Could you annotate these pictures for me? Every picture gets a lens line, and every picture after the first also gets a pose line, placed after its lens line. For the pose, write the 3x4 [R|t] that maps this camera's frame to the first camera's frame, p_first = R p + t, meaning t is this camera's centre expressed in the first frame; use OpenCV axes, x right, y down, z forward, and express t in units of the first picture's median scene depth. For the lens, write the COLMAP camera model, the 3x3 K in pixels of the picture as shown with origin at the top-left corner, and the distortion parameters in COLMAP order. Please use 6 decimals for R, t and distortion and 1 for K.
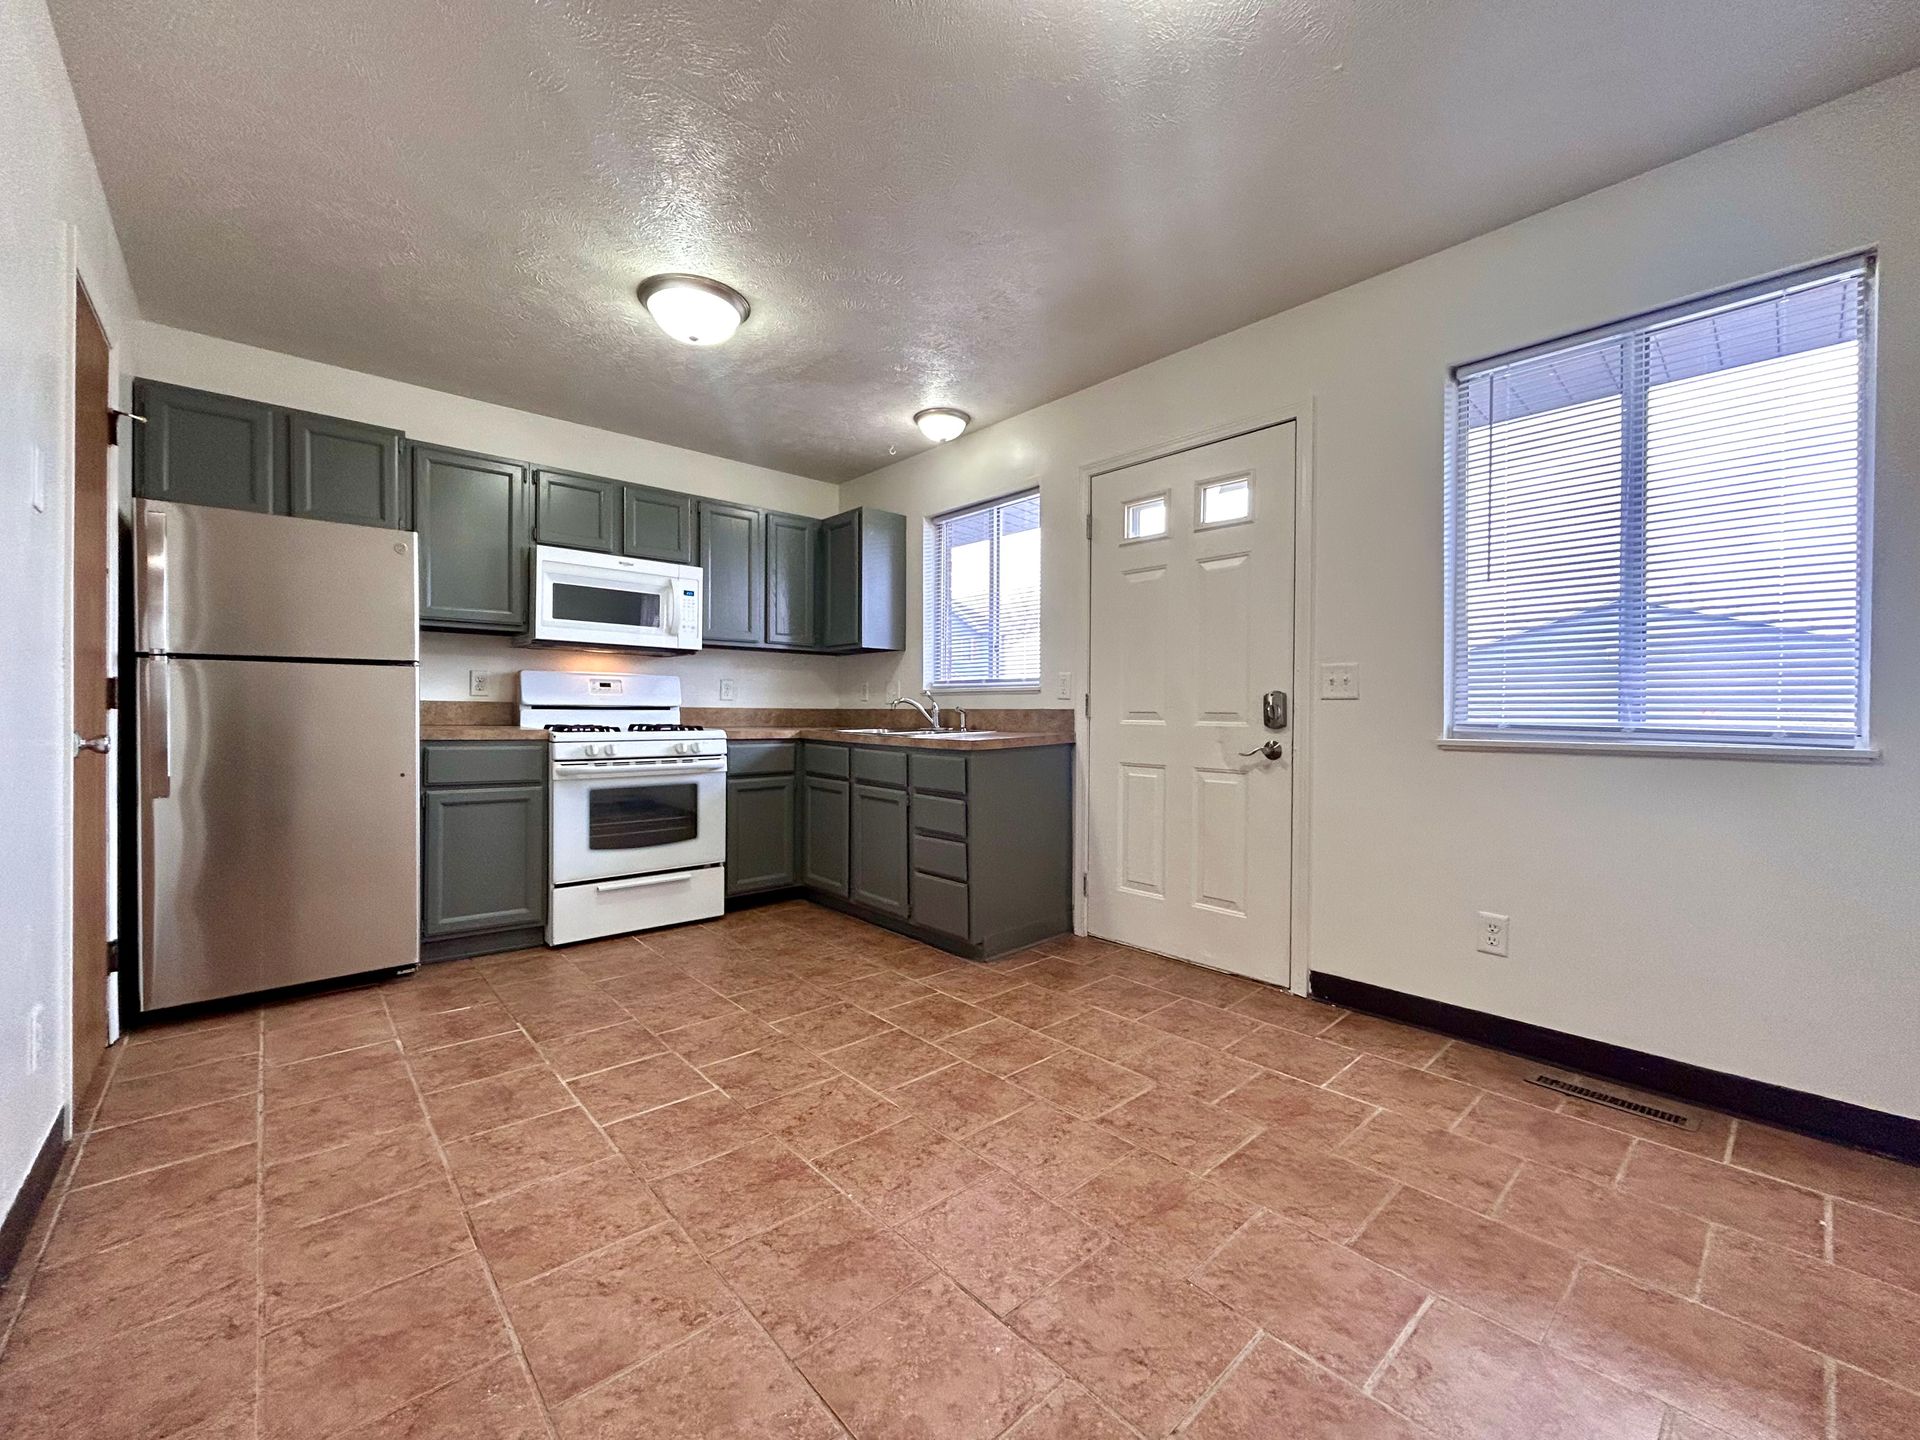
lens RADIAL K [[778.0, 0, 957.7], [0, 778.0, 716.9], [0, 0, 1]] dist [0.000517, -0.000161]
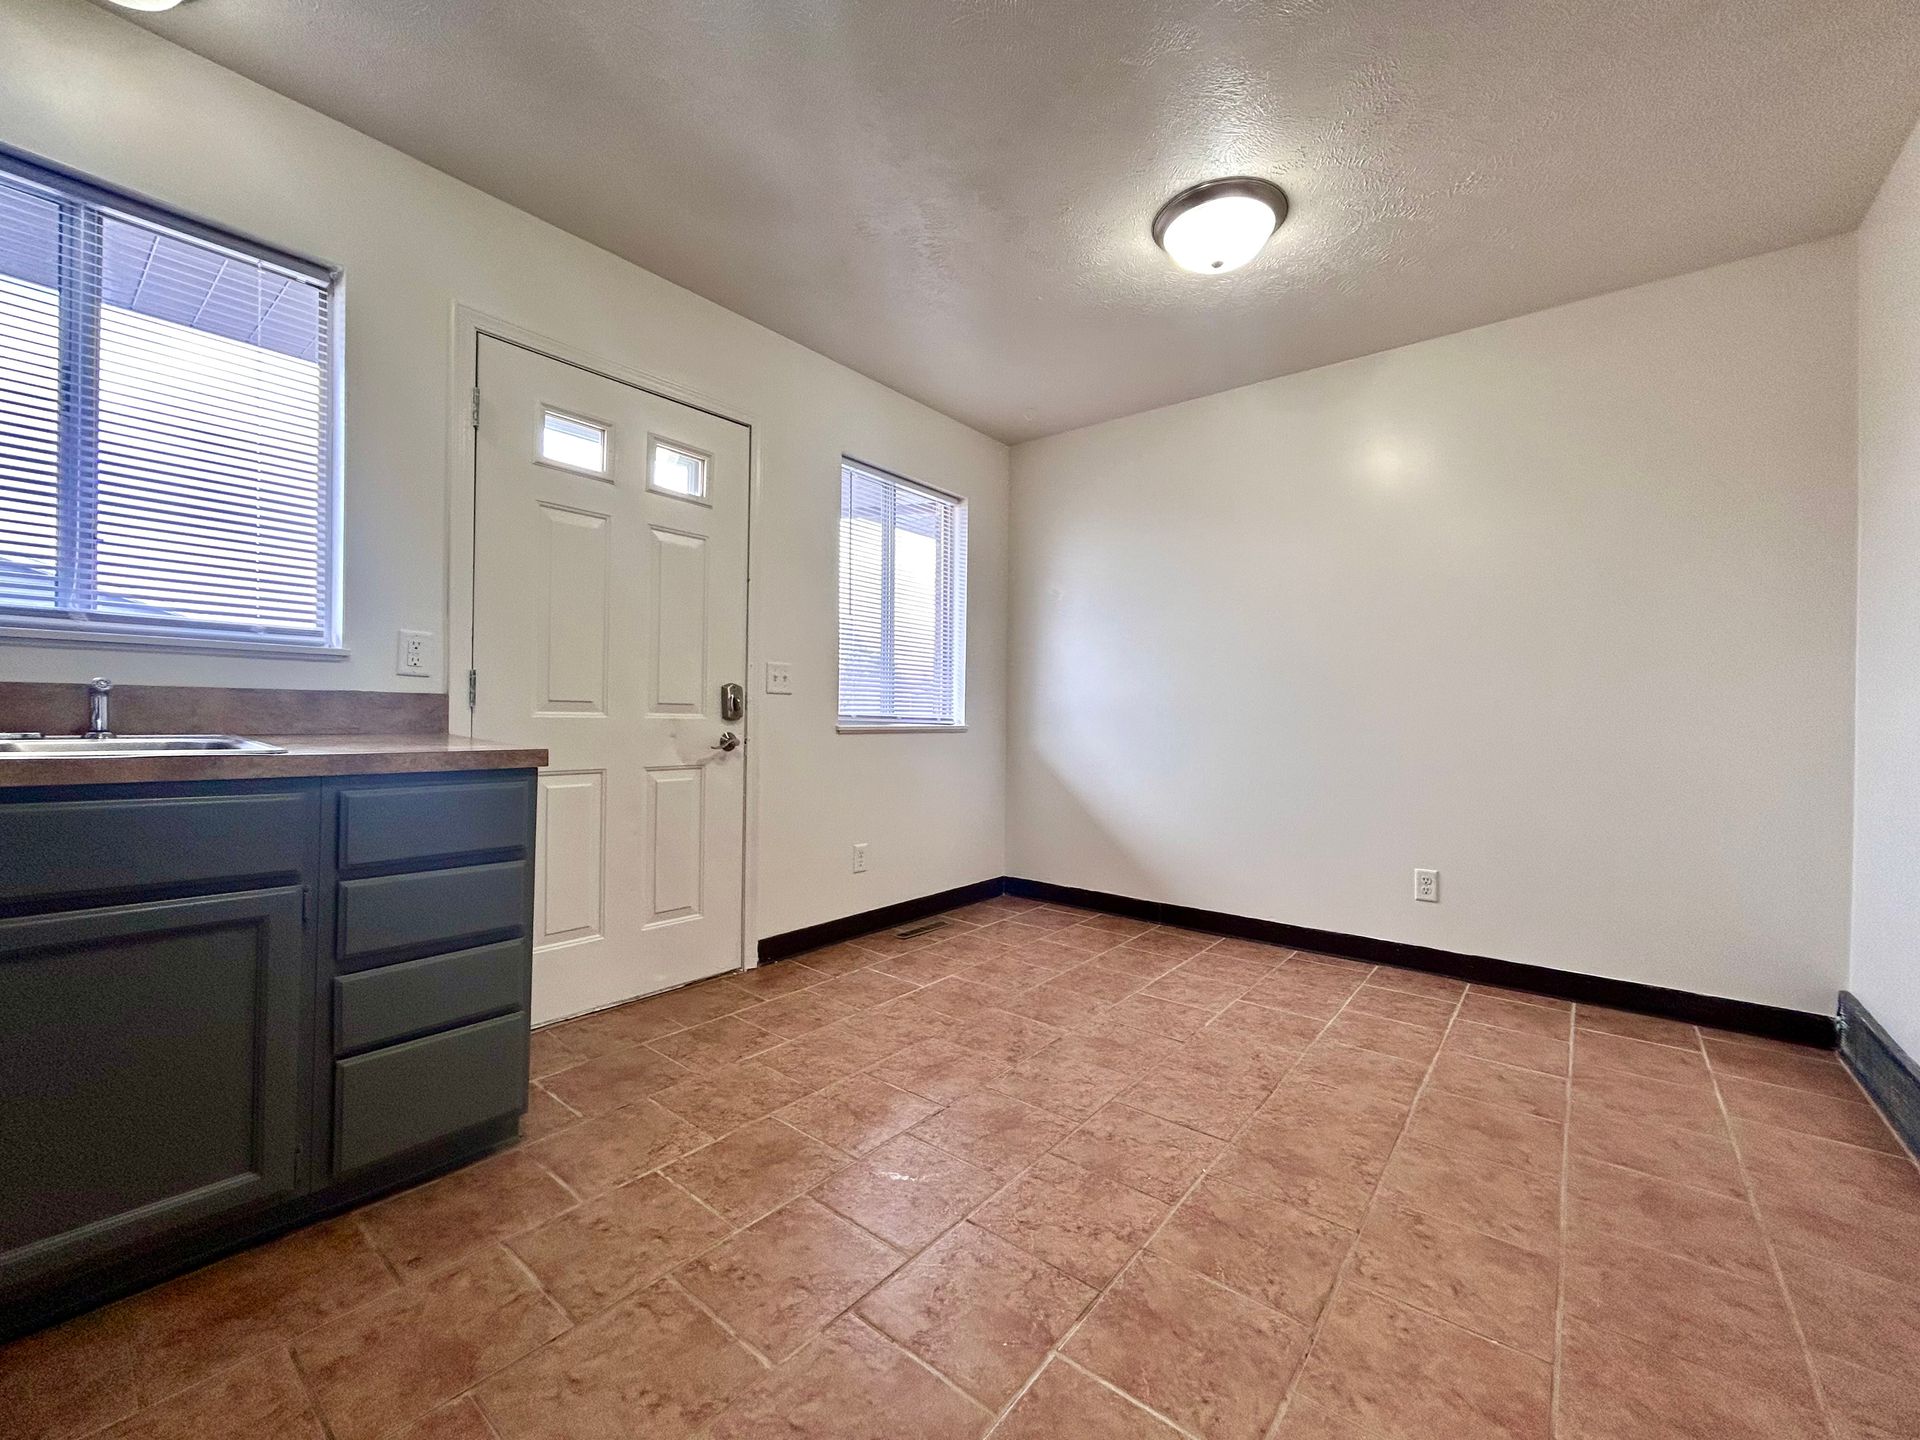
lens RADIAL K [[778.0, 0, 957.7], [0, 778.0, 716.9], [0, 0, 1]] dist [0.000517, -0.000161]
pose [[-0.163025, -0.009226, 0.986579, -0.710068], [-0.009392, 0.999925, 0.007799, -0.000366], [-0.986577, -0.007994, -0.163099, 0.960454]]
